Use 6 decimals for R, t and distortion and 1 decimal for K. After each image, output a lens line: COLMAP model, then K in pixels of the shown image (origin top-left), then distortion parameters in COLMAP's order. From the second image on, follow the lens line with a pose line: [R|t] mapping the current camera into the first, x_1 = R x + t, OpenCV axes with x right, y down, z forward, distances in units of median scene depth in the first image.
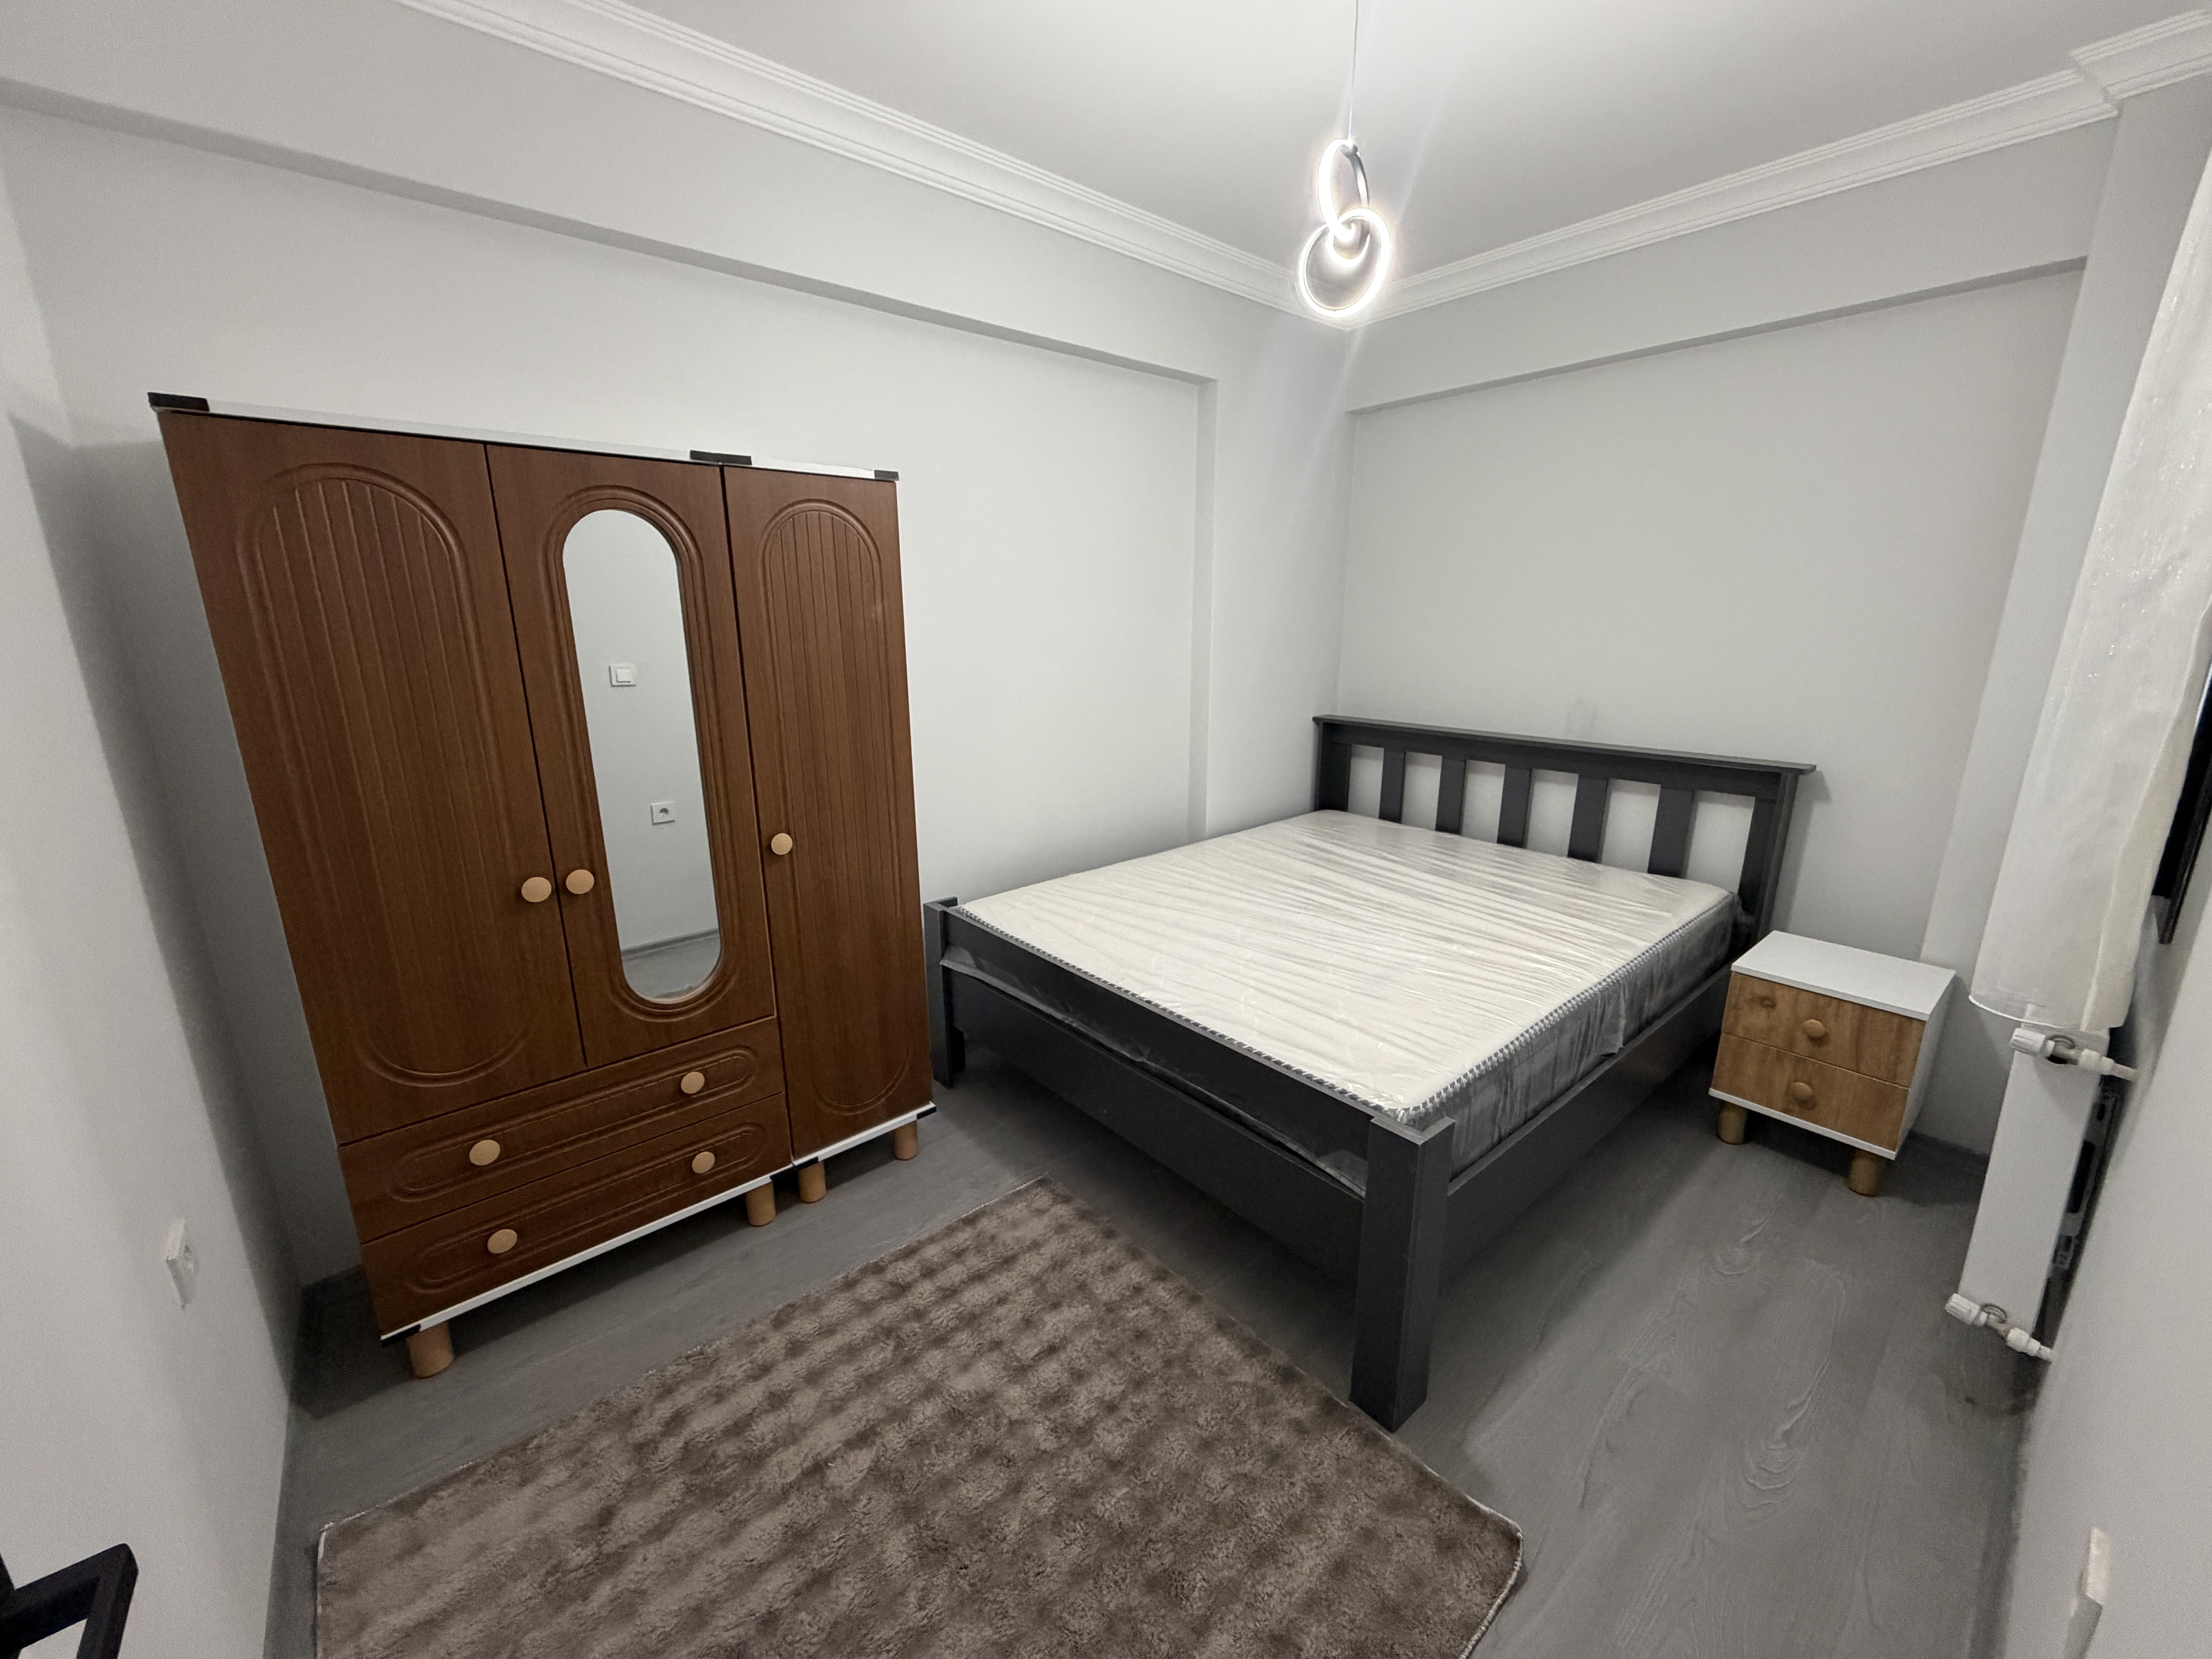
lens RADIAL K [[883.9, 0, 1099.9], [0, 883.9, 827.8], [0, 0, 1]] dist [-0.000290, 0.000157]
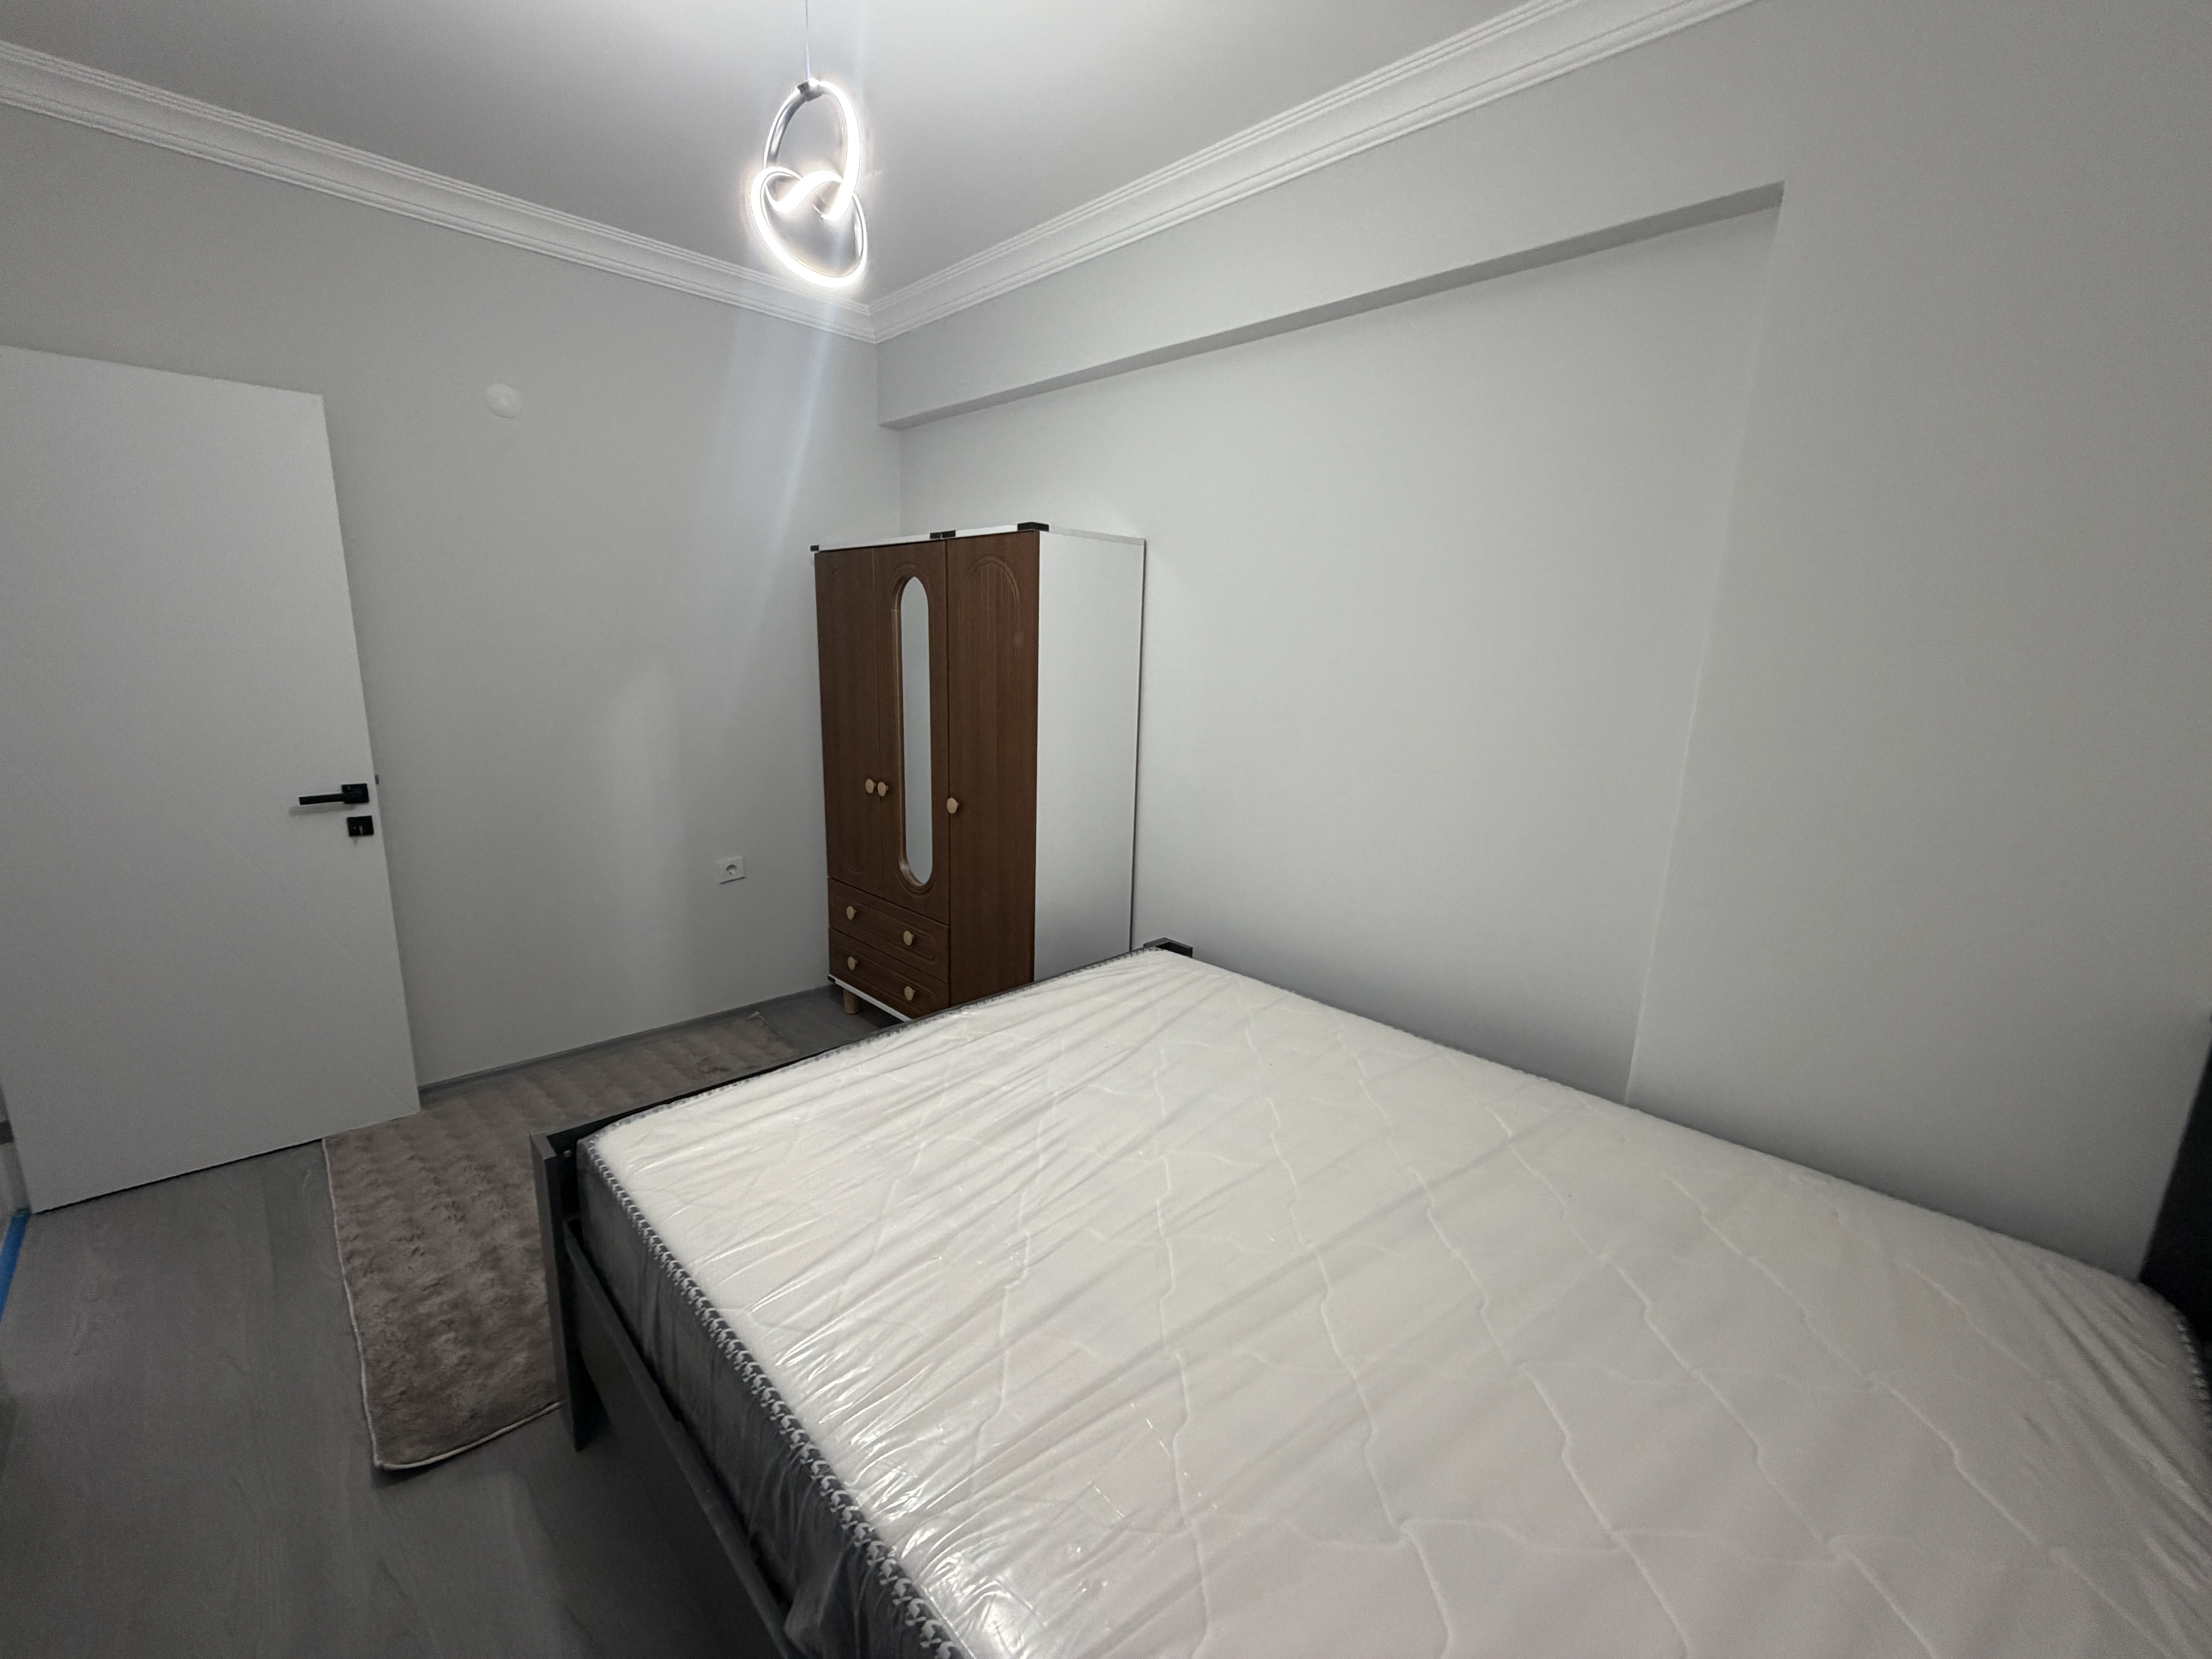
lens RADIAL K [[883.9, 0, 1099.9], [0, 883.9, 827.8], [0, 0, 1]] dist [-0.000290, 0.000157]
pose [[0.061964, 0.214019, -0.974862, 1.132913], [-0.268034, 0.944427, 0.190301, -0.307742], [0.961415, 0.249505, 0.115885, 1.204678]]
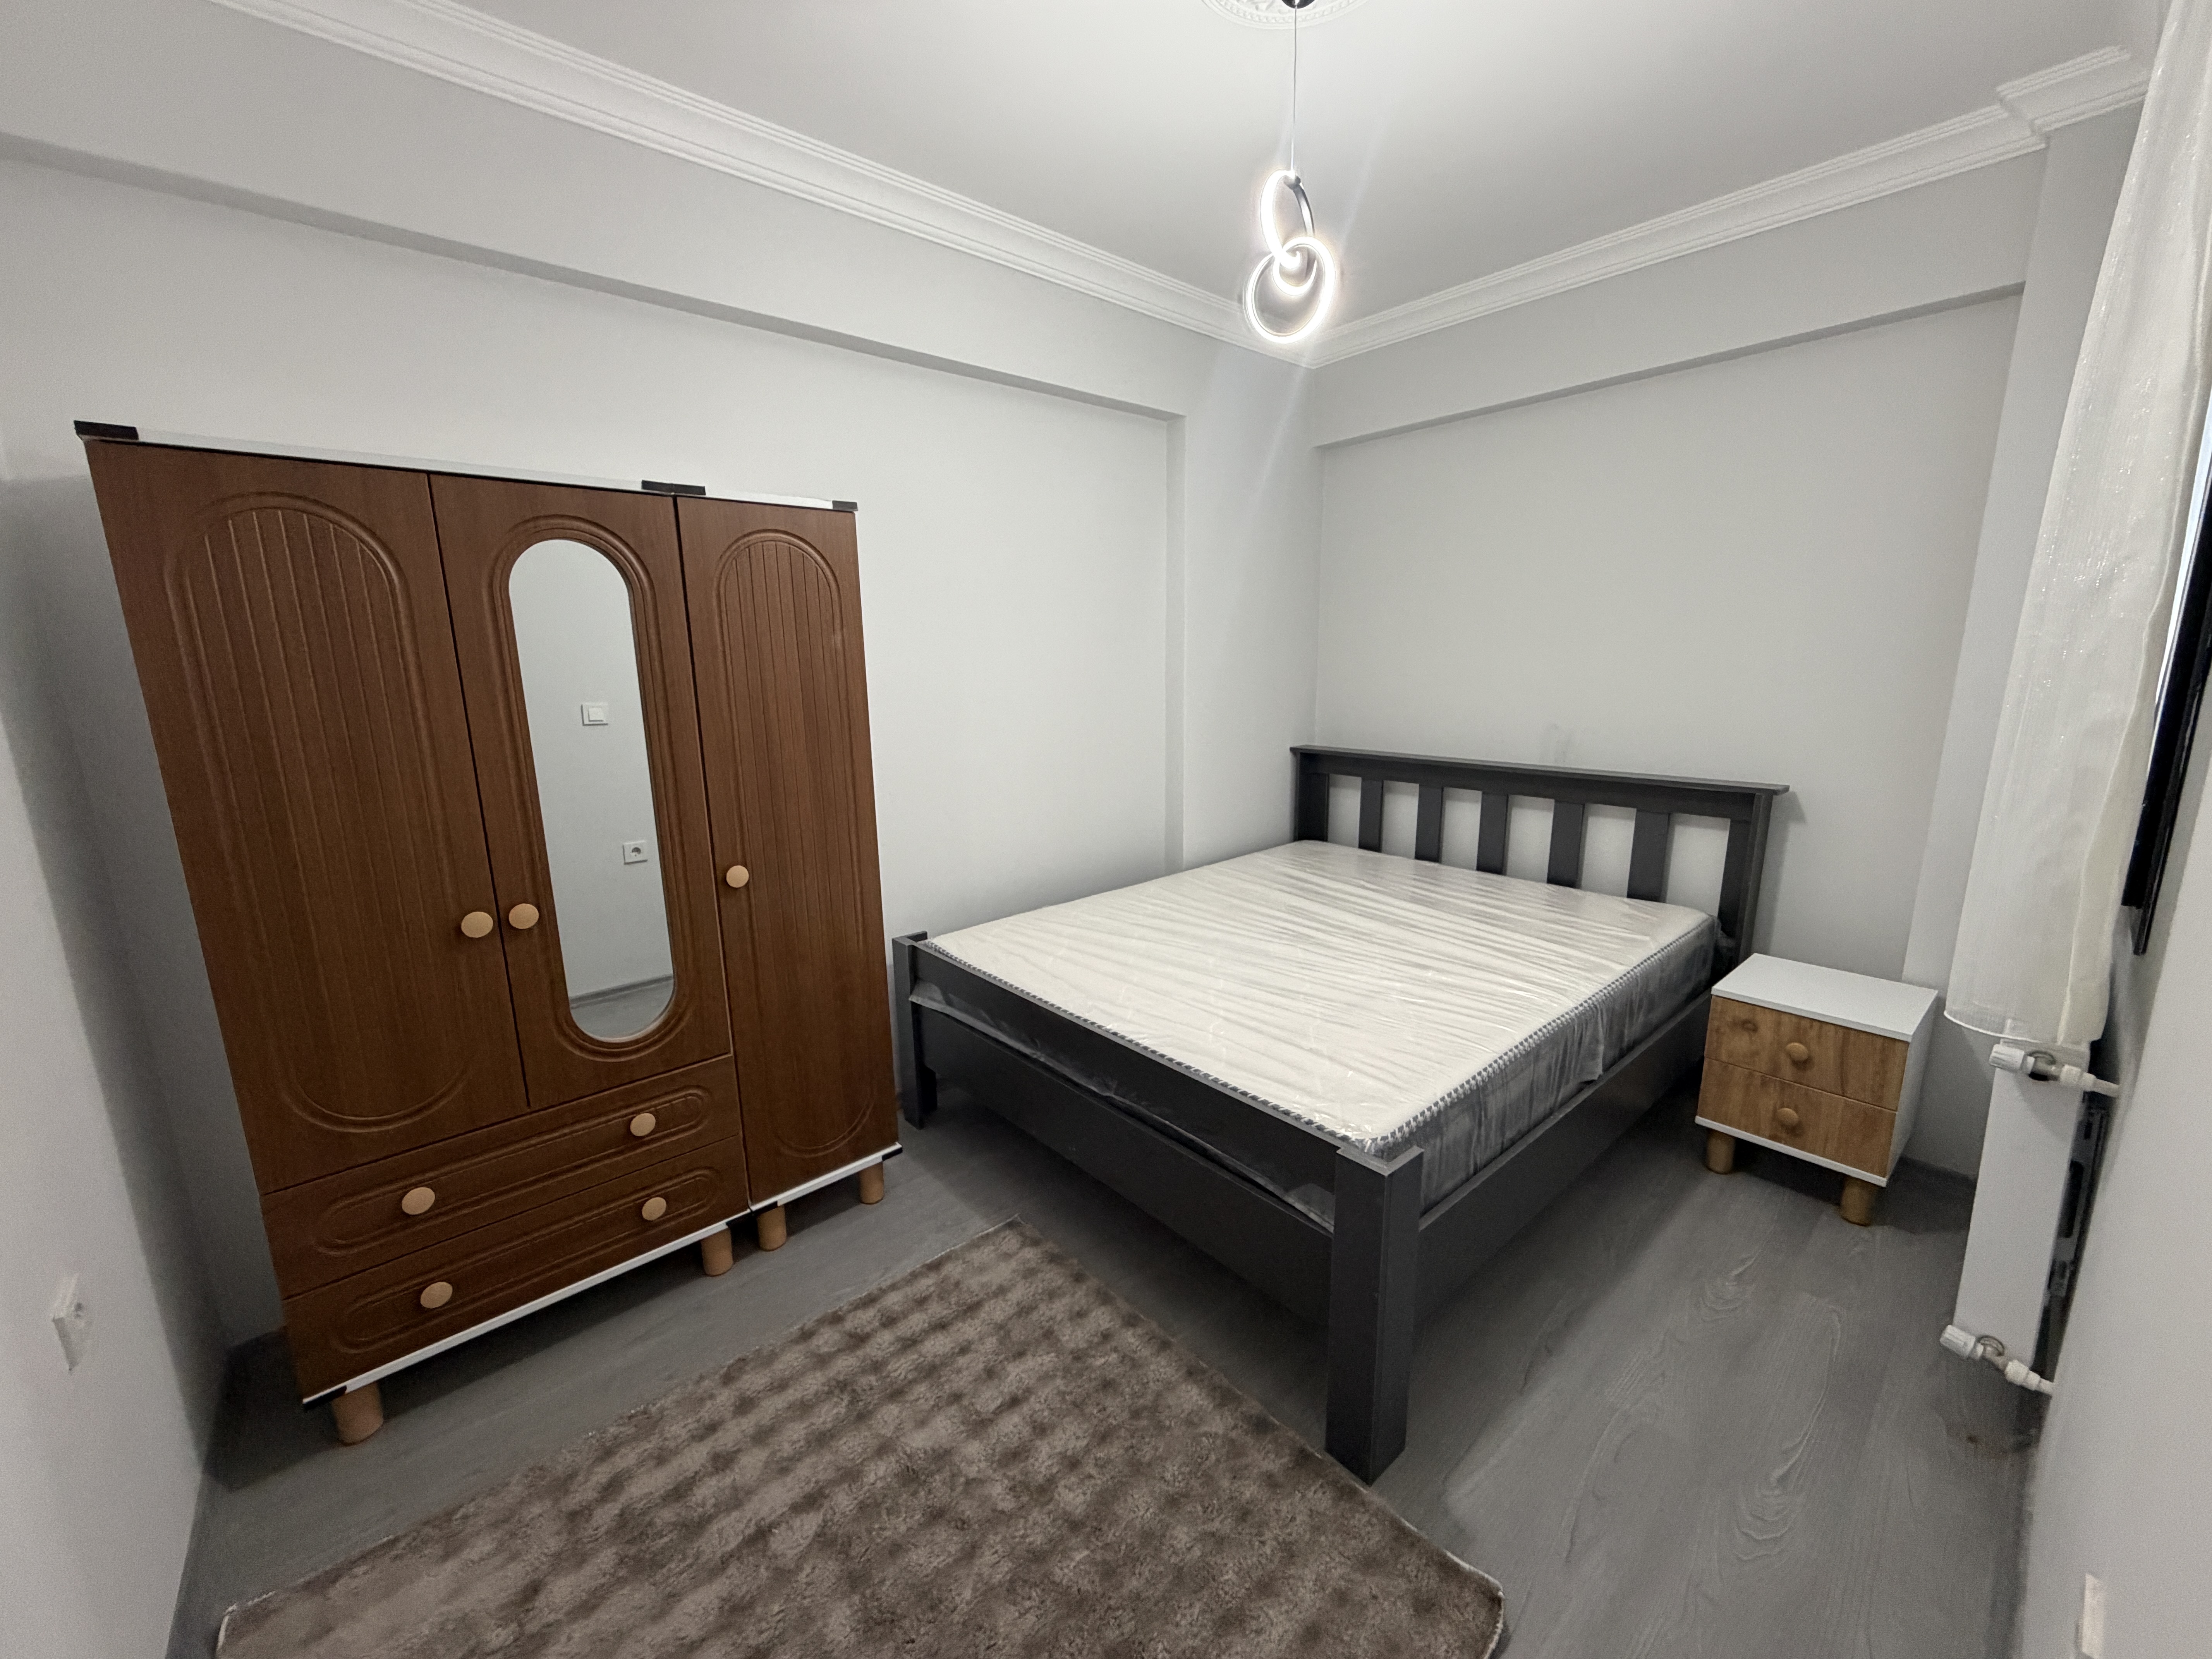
lens RADIAL K [[883.9, 0, 1099.9], [0, 883.9, 827.8], [0, 0, 1]] dist [-0.000290, 0.000157]
pose [[0.999888, -0.013376, 0.006643, 0.040430], [0.013660, 0.998904, -0.044762, 0.015548], [-0.006037, 0.044848, 0.998976, 0.018747]]
